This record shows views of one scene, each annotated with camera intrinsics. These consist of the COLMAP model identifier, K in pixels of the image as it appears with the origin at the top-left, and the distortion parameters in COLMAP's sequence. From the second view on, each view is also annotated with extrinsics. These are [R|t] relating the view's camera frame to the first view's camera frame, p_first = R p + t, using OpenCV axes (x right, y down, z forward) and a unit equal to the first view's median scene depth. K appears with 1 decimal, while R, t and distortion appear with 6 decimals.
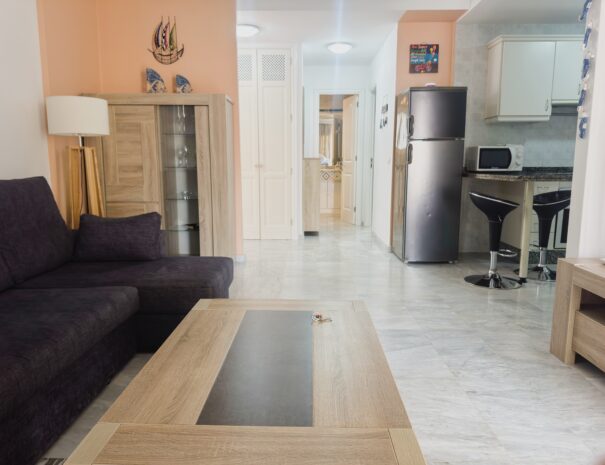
lens RADIAL K [[442.9, 0, 302.5], [0, 442.9, 232.5], [0, 0, 1]] dist [0.070859, -0.150955]
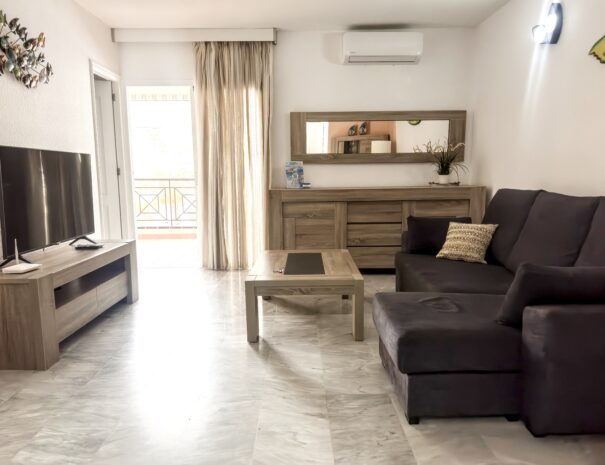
lens RADIAL K [[428.8, 0, 302.5], [0, 428.8, 232.5], [0, 0, 1]] dist [0.095191, -0.129574]
pose [[-0.999641, 0.018952, -0.018918, -0.012754], [0.012758, 0.958217, 0.285756, -0.199645], [0.023543, 0.285412, -0.958116, 1.194405]]
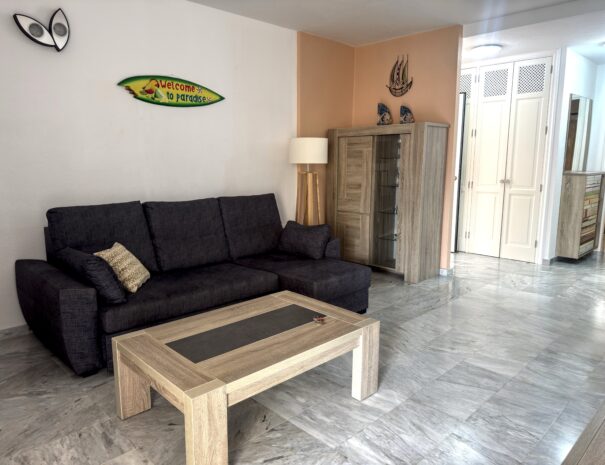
lens RADIAL K [[443.7, 0, 302.5], [0, 443.7, 232.5], [0, 0, 1]] dist [0.102330, -0.155532]
pose [[0.703090, 0.112888, -0.702083, 0.422681], [-0.109264, 0.992744, 0.050202, -0.060645], [0.702656, 0.041416, 0.710323, 0.003096]]
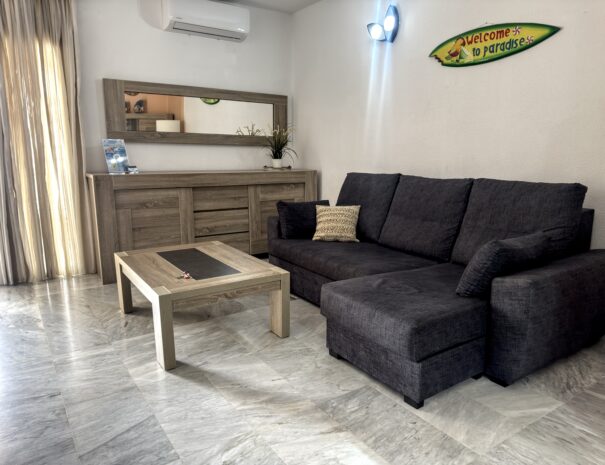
lens RADIAL K [[428.8, 0, 302.5], [0, 428.8, 232.5], [0, 0, 1]] dist [0.095191, -0.129574]
pose [[-0.828262, 0.105644, -0.550292, 0.220875], [-0.082999, 0.948103, 0.306940, -0.184850], [0.554160, 0.299900, -0.776509, 1.044143]]
